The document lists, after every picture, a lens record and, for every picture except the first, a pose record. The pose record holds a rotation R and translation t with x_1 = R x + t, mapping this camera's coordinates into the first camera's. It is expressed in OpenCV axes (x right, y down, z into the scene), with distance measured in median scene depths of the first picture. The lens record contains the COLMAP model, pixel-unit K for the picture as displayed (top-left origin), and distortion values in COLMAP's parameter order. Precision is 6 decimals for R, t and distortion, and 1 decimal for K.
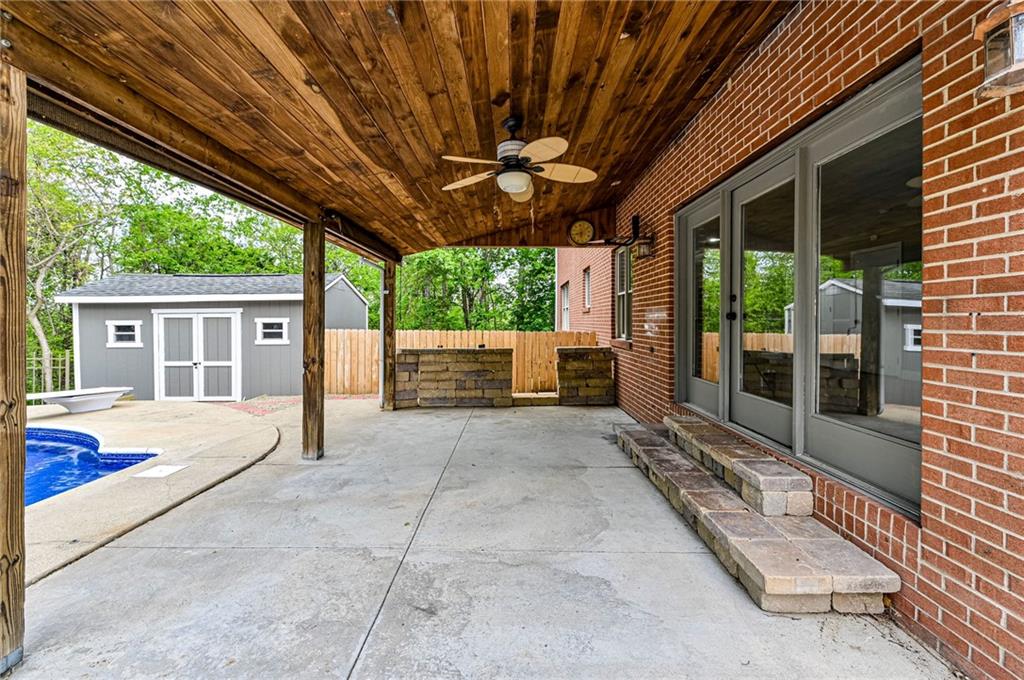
lens RADIAL K [[417.8, 0, 512.0], [0, 417.8, 340.0], [0, 0, 1]] dist [0.000377, 0.000019]
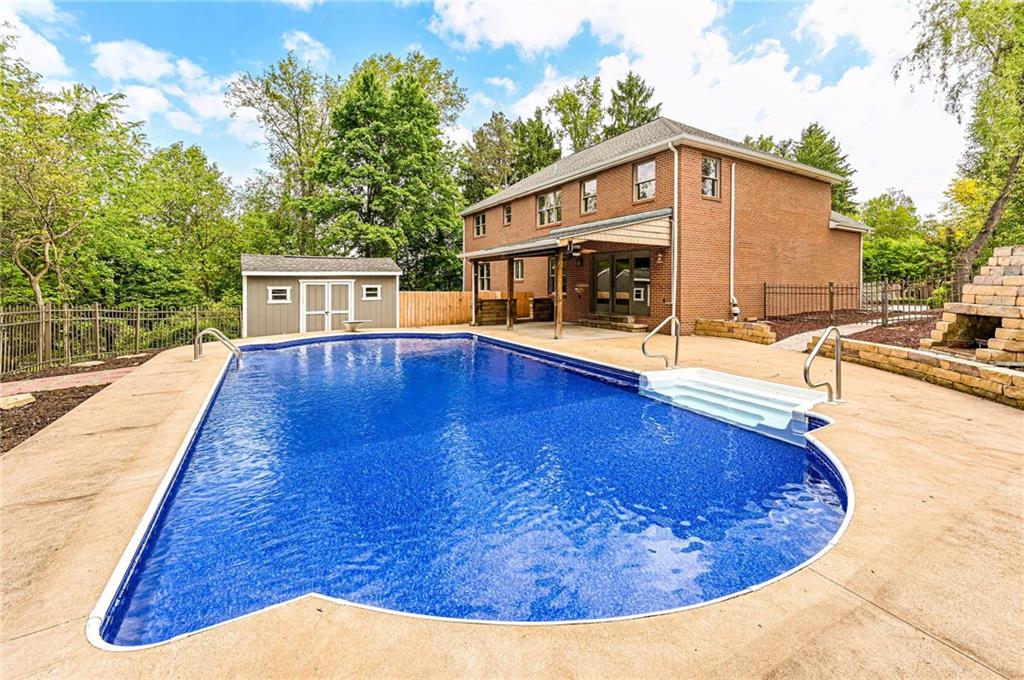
lens RADIAL K [[417.8, 0, 512.0], [0, 417.8, 340.0], [0, 0, 1]] dist [0.000377, 0.000019]
pose [[0.866502, -0.062466, 0.495249, -0.956720], [0.020096, 0.995700, 0.090429, 0.030625], [-0.498768, -0.068404, 0.864032, -0.831470]]
